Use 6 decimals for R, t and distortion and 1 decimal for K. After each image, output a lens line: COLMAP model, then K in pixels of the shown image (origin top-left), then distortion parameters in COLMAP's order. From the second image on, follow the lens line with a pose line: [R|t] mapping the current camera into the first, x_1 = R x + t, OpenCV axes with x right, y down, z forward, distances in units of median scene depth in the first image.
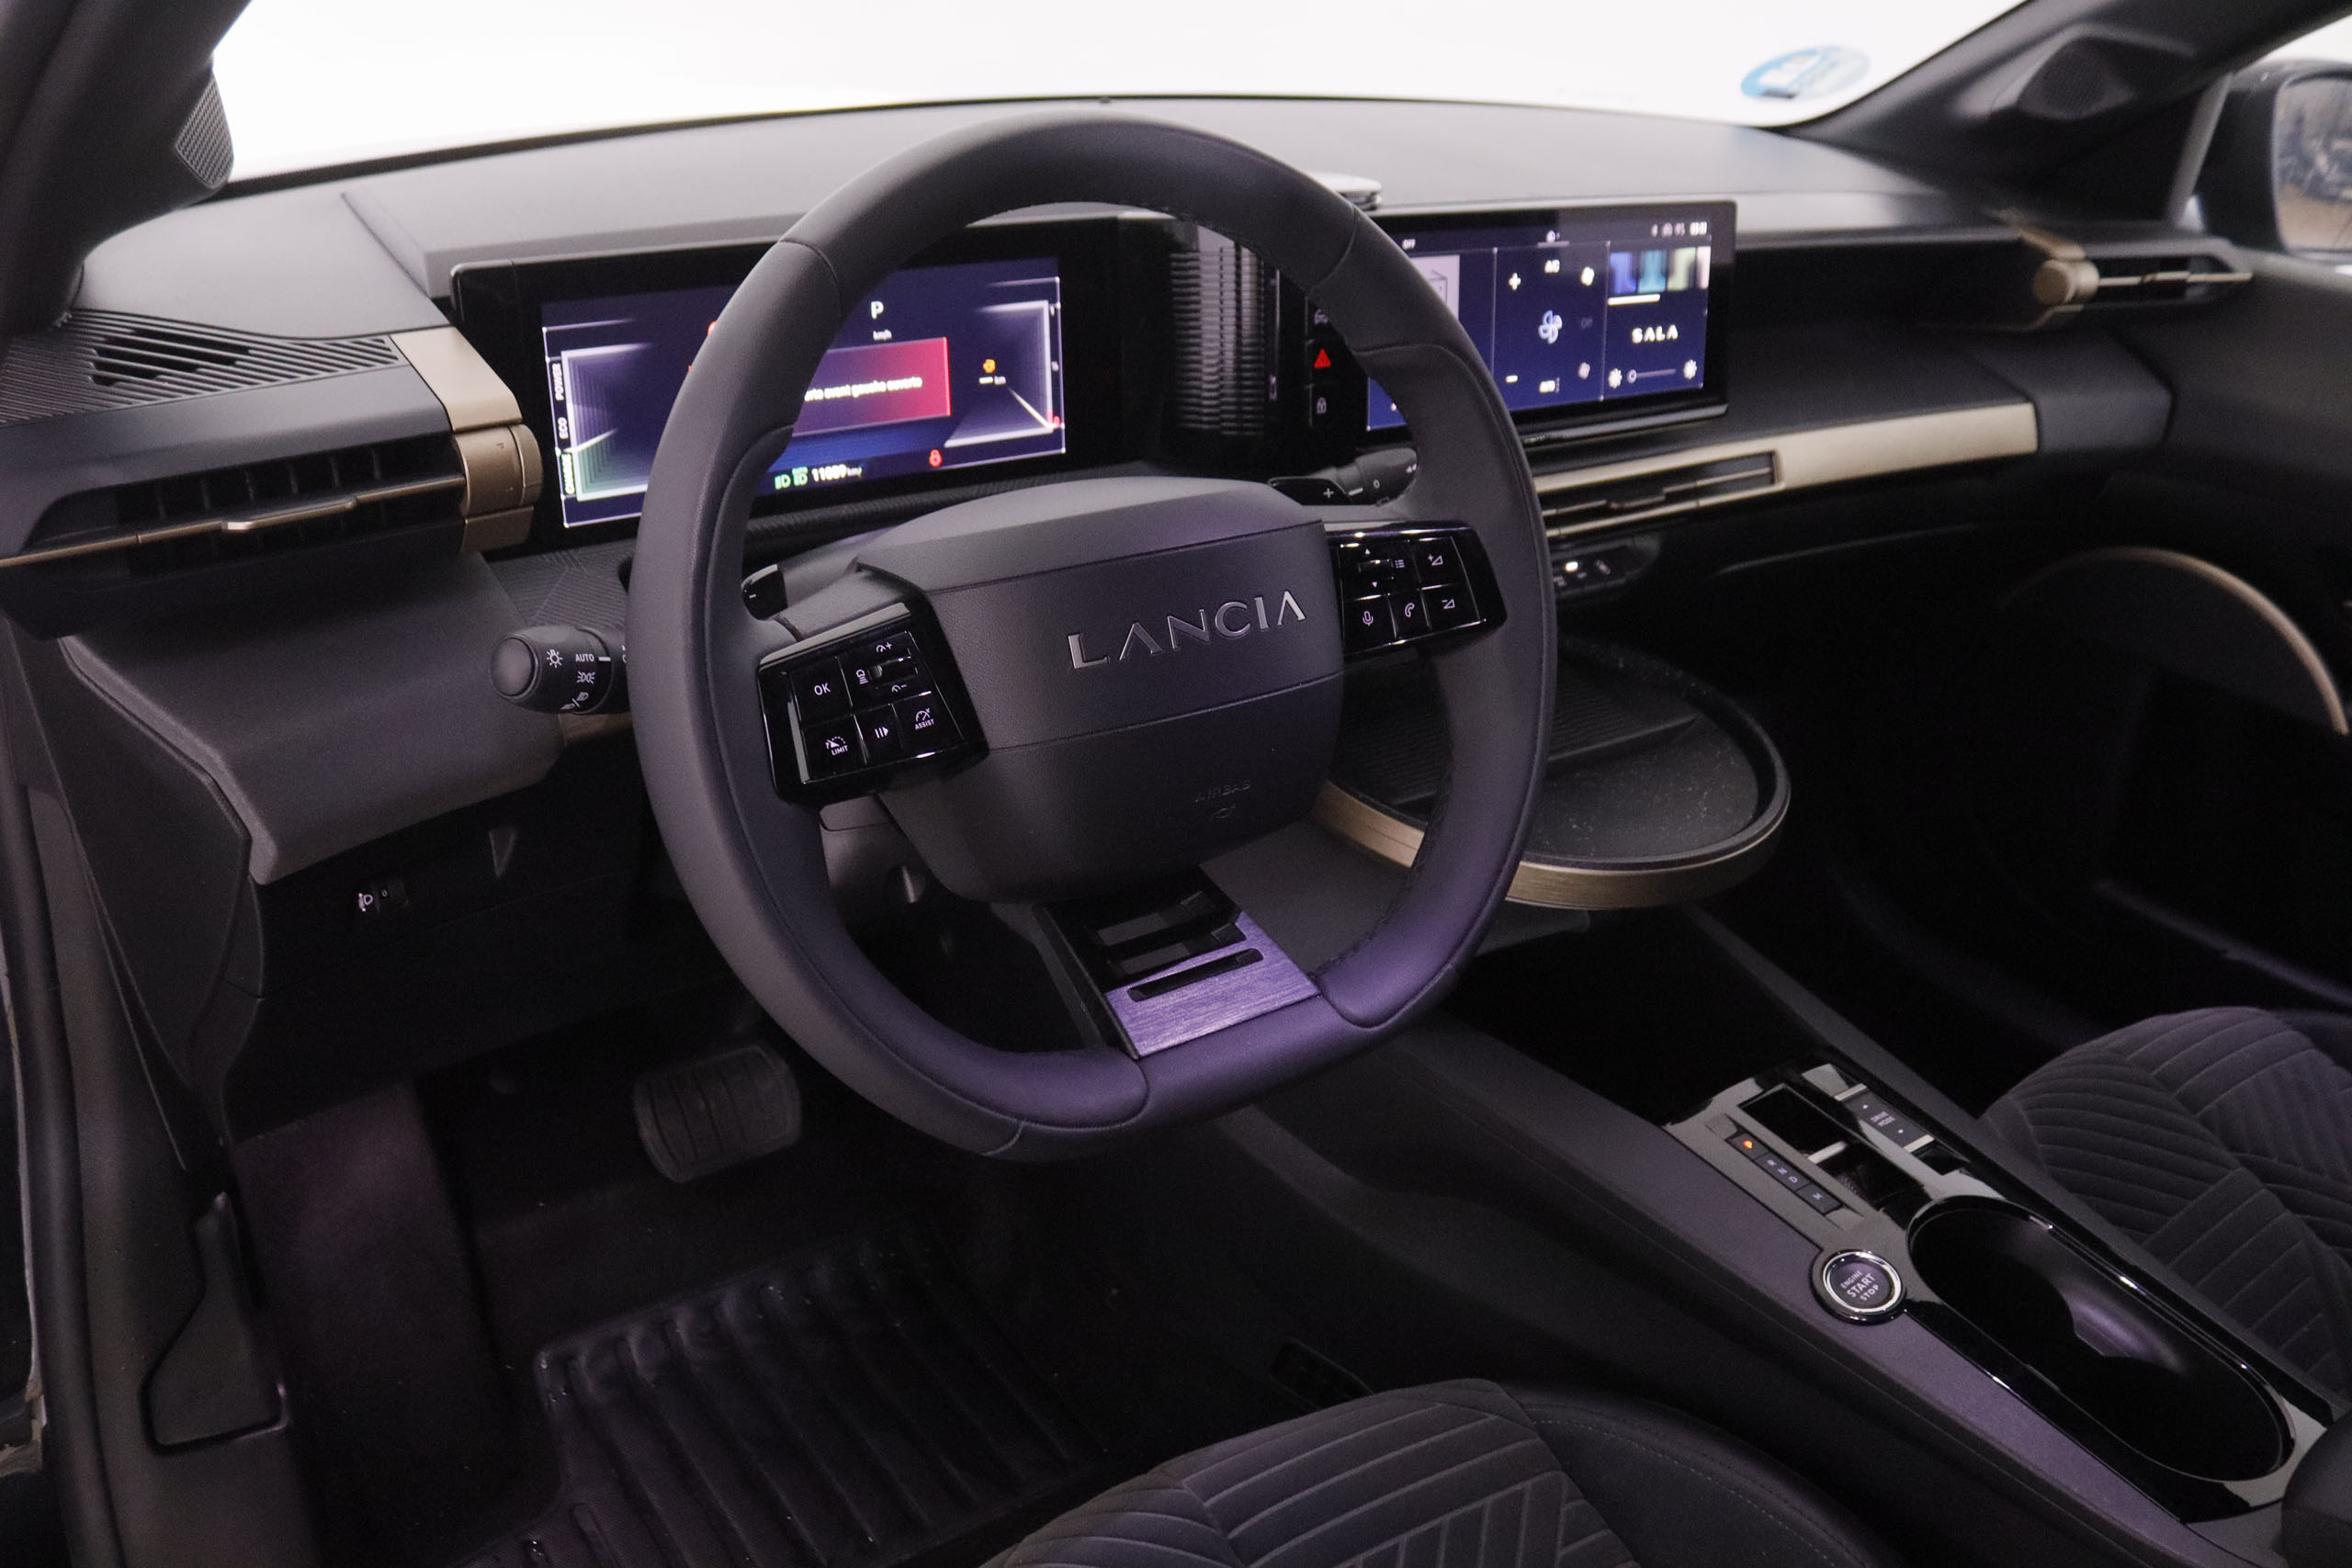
lens RADIAL K [[1949.9, 0, 1176.0], [0, 1949.9, 784.0], [0, 0, 1]] dist [-0.157243, 0.145005]
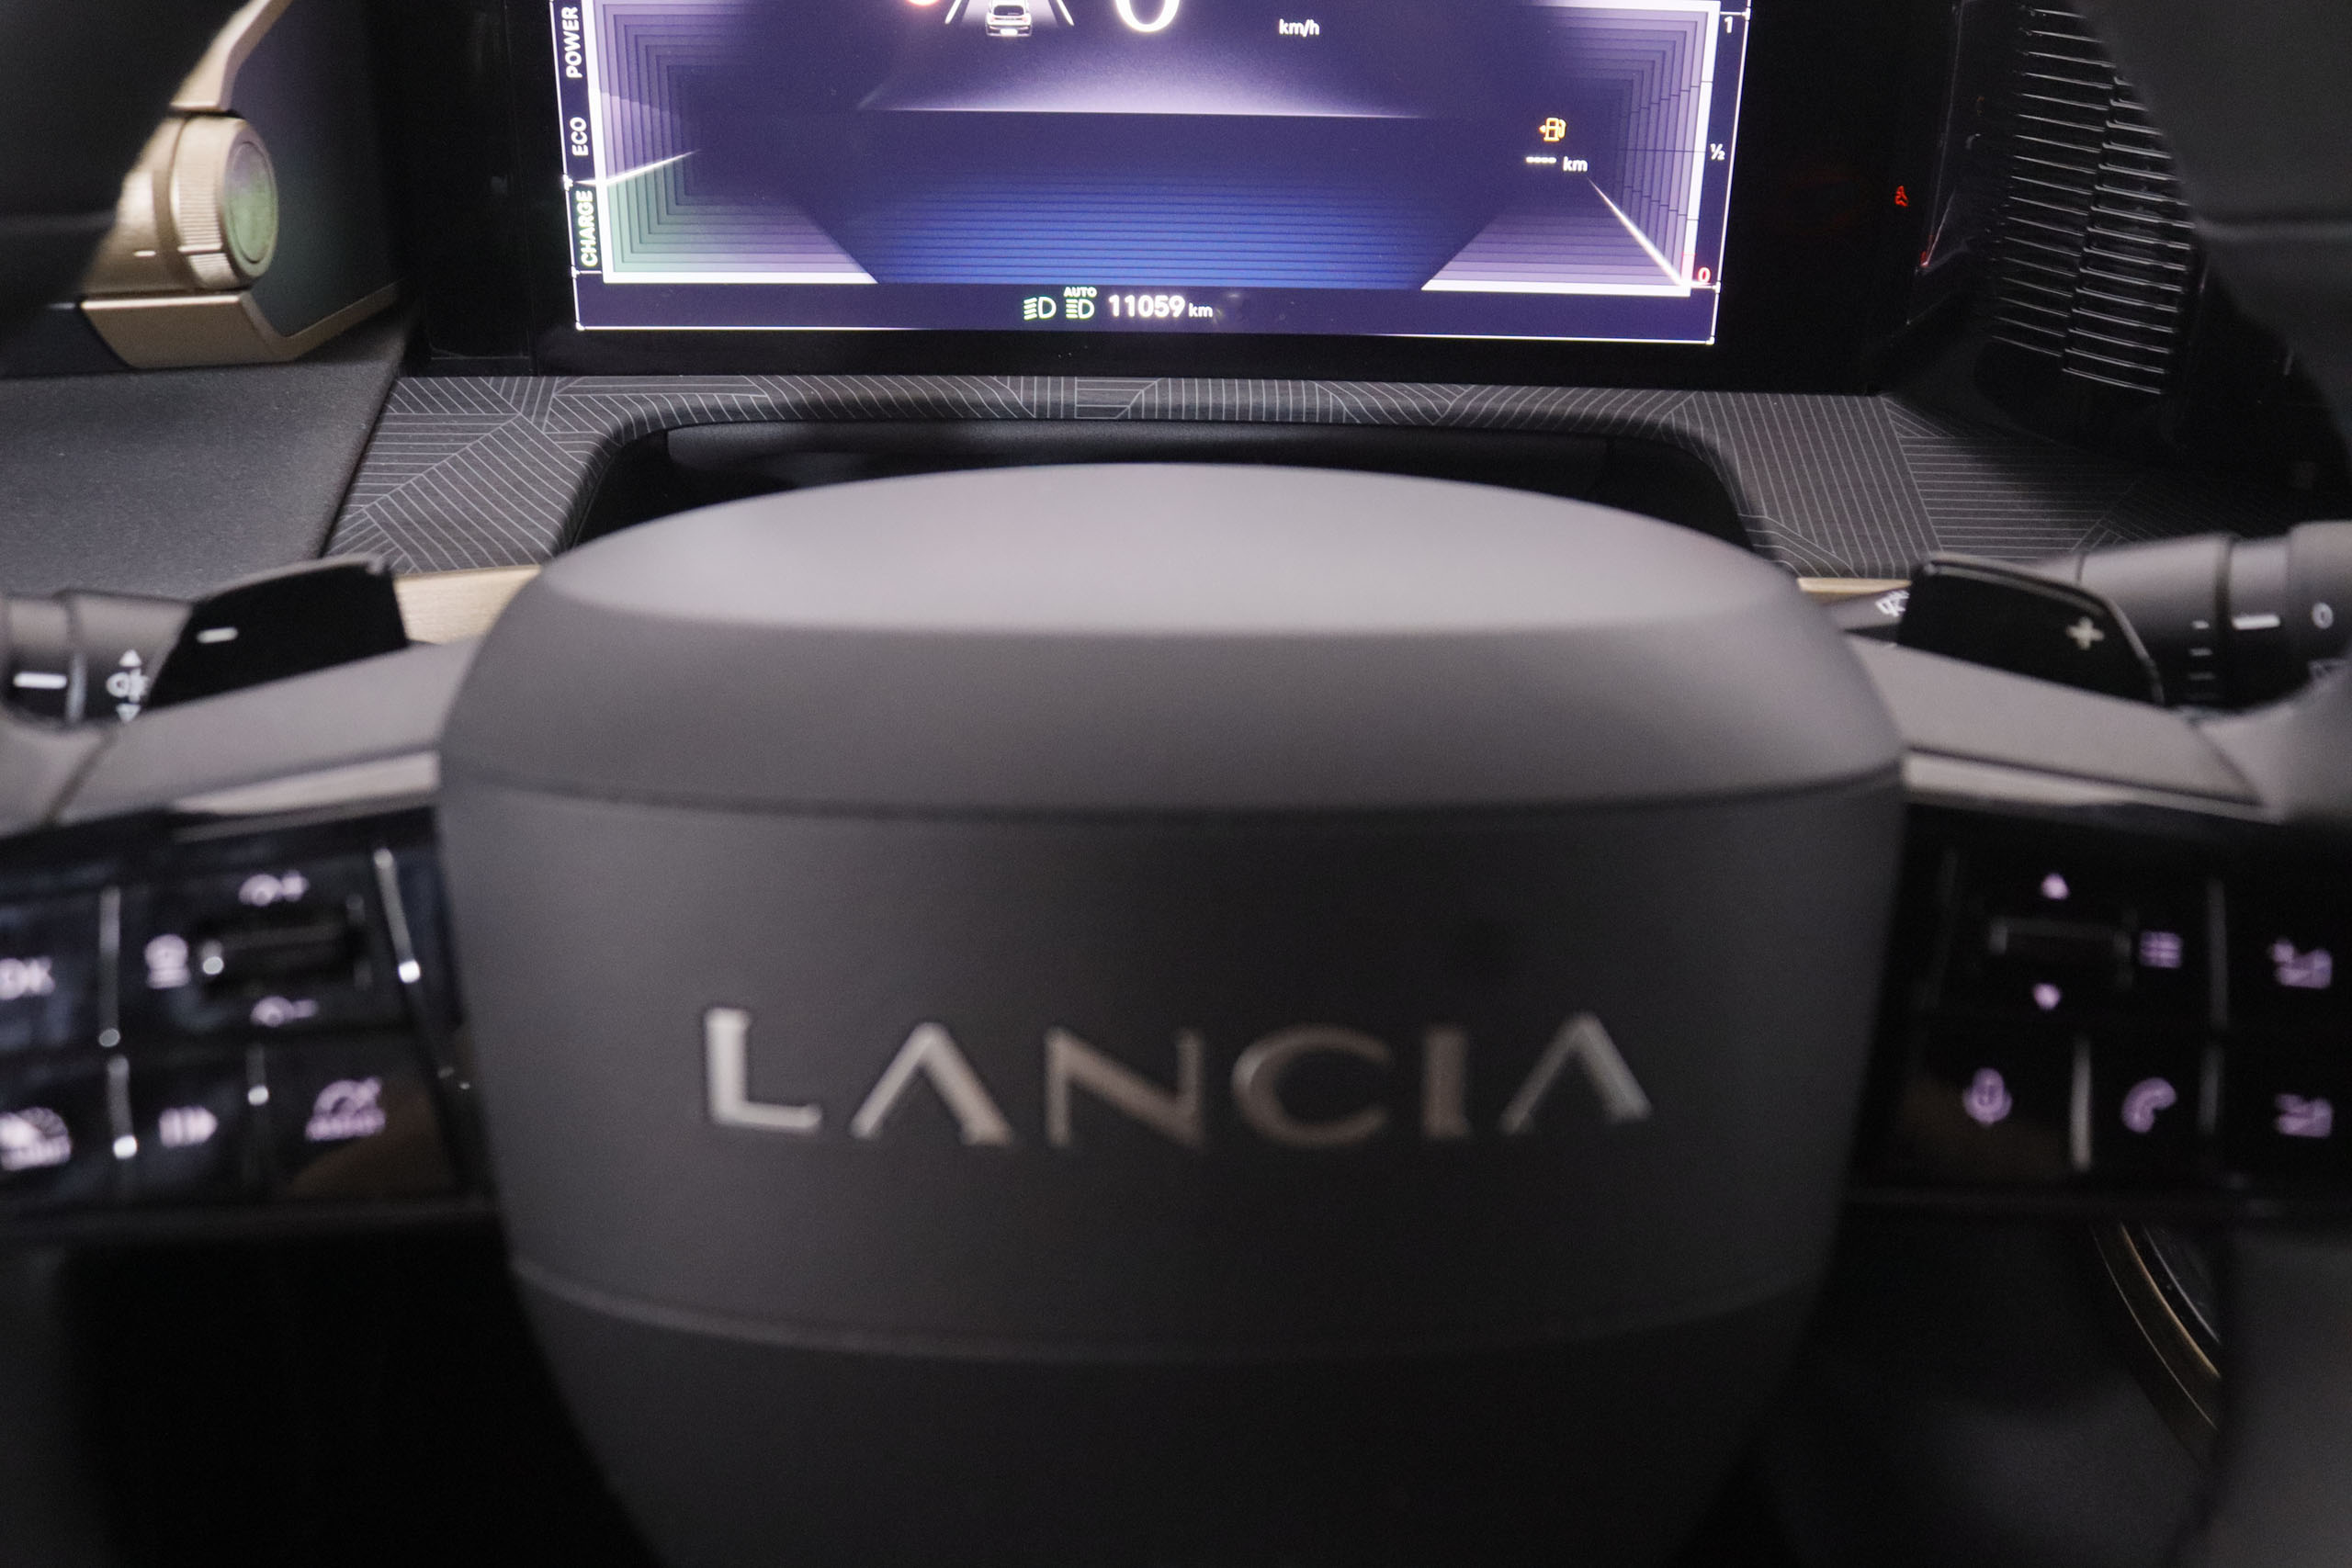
lens RADIAL K [[2236.5, 0, 1173.8], [0, 2236.5, 755.7], [0, 0, 1]] dist [-0.166455, 0.201840]
pose [[0.832657, 0.265061, -0.486236, 0.103136], [-0.223579, 0.964178, 0.142732, -0.112000], [0.506651, -0.010134, 0.862092, 0.443708]]
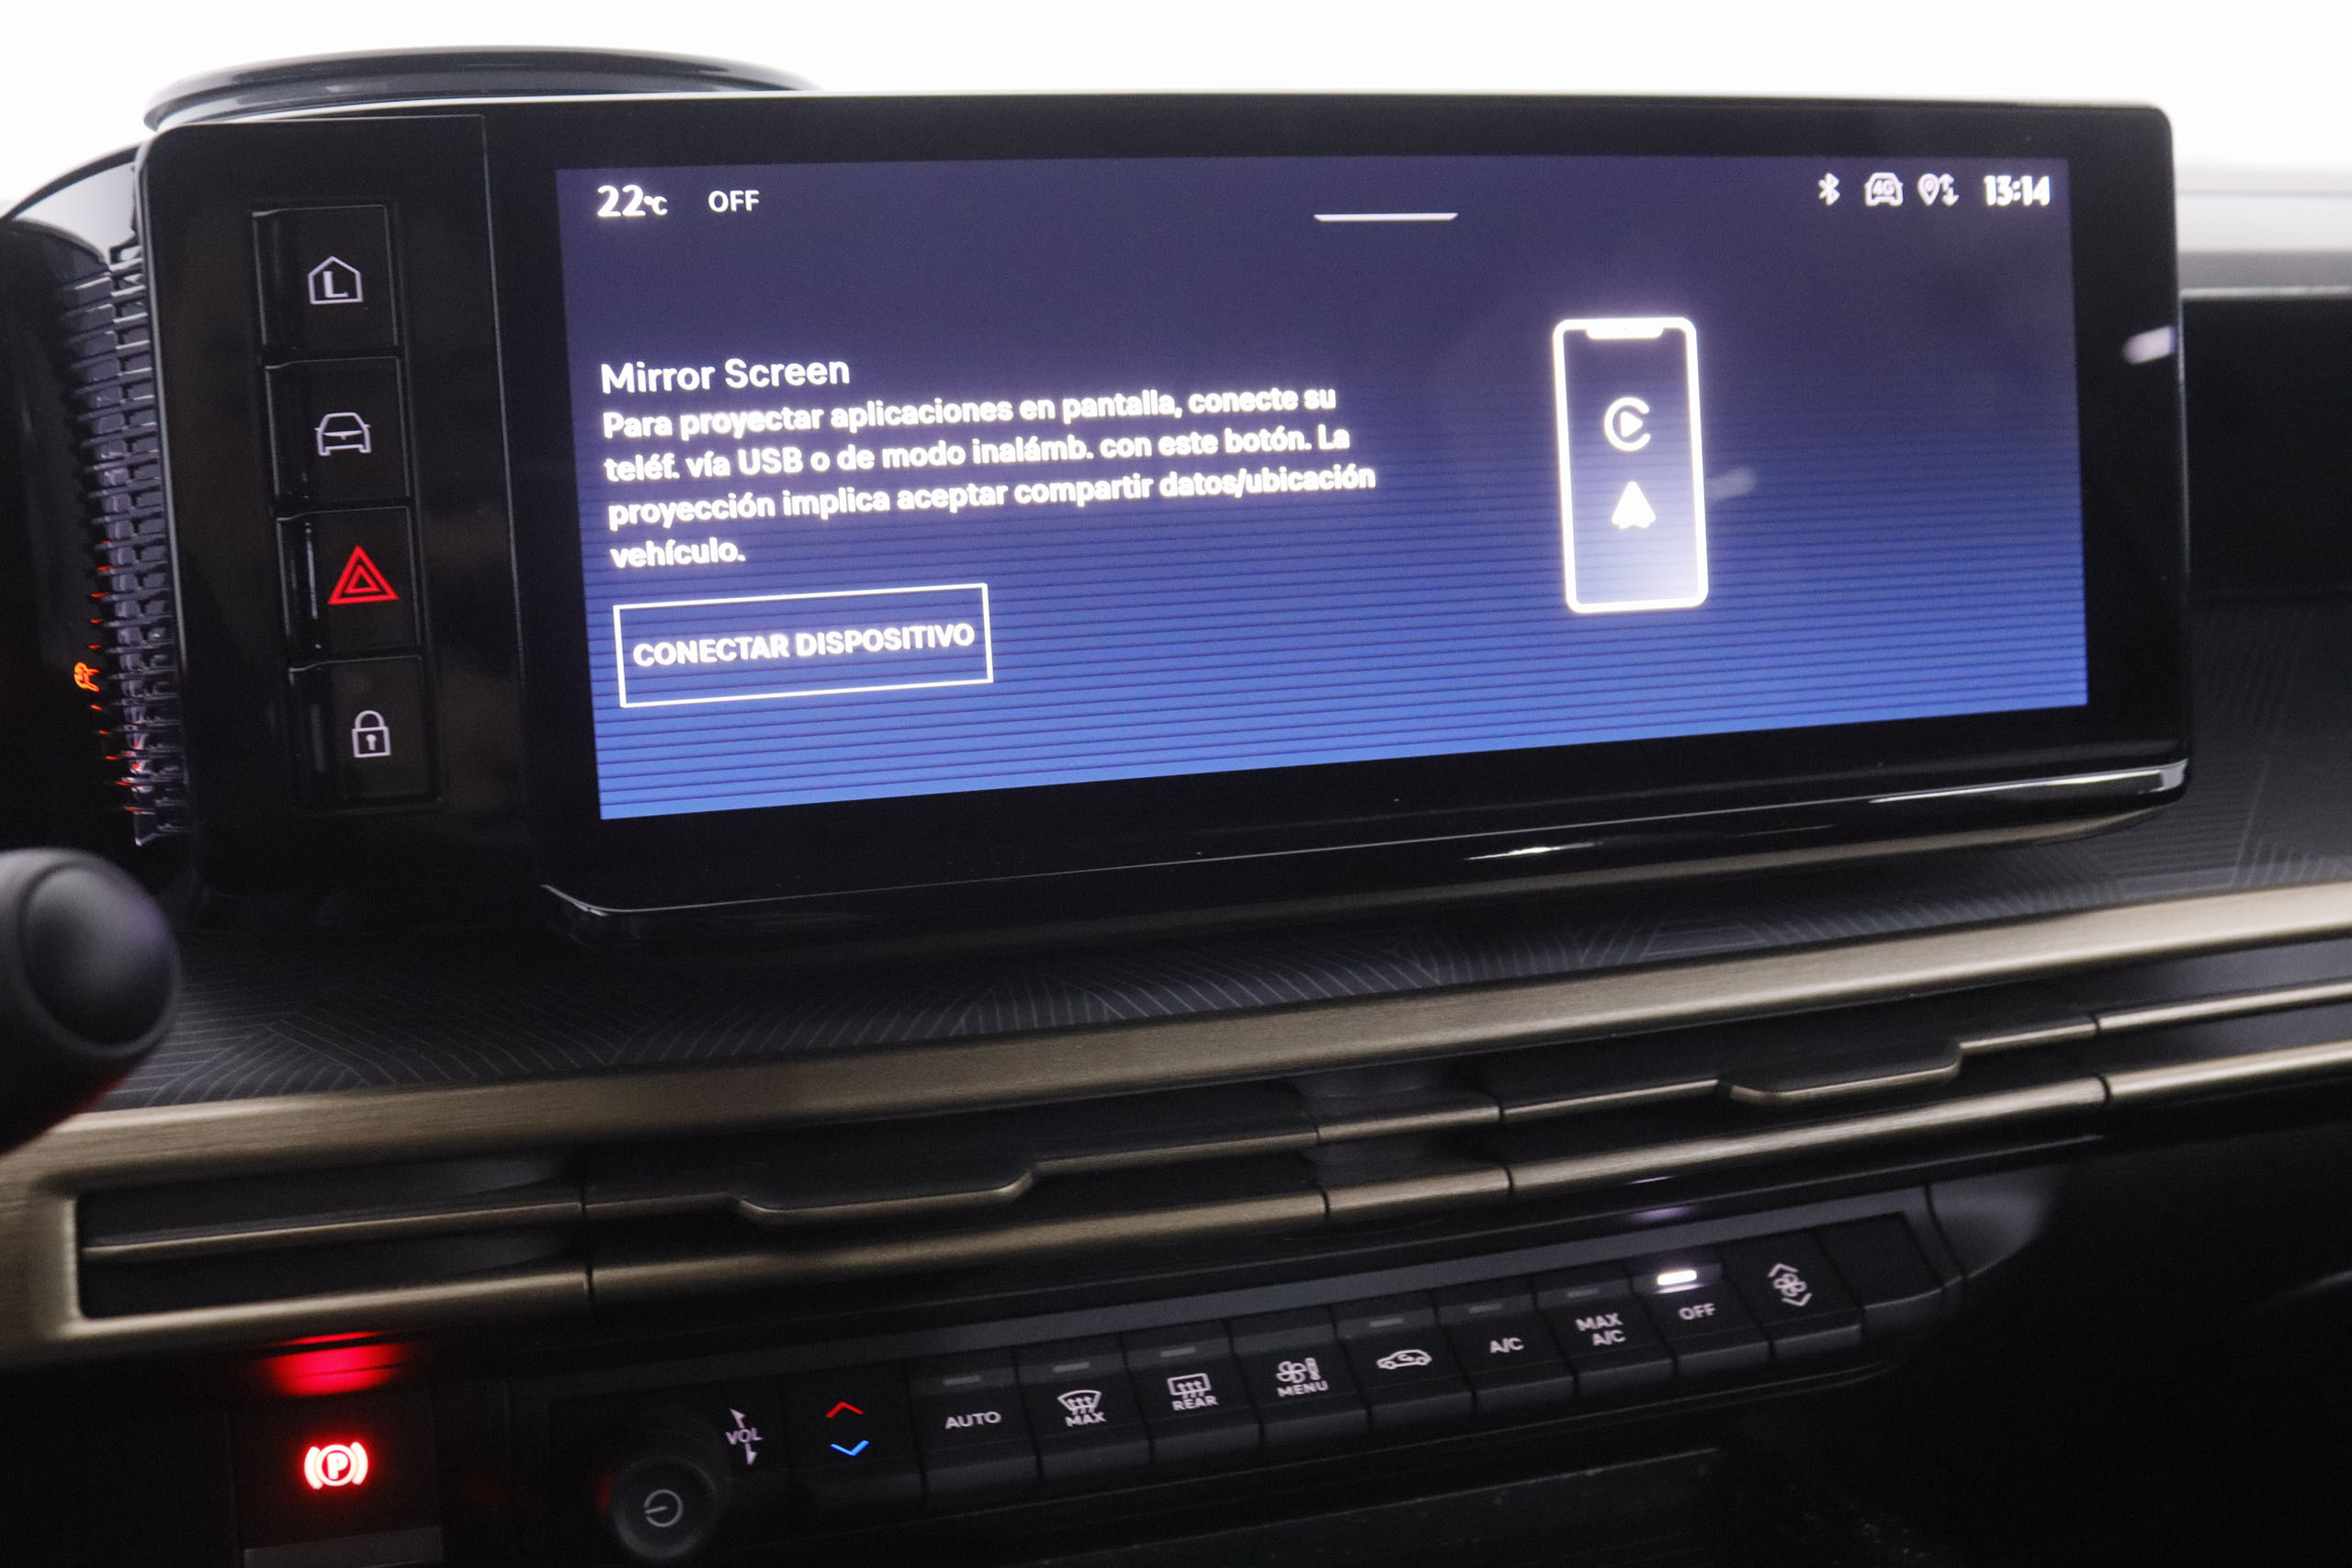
lens RADIAL K [[2303.7, 0, 1176.0], [0, 2303.7, 784.0], [0, 0, 1]] dist [-0.141648, 0.140989]
pose [[0.933739, -0.009168, -0.357838, 0.277519], [-0.077835, 0.970552, -0.227969, -0.105747], [0.349391, 0.240716, 0.905529, 0.650800]]
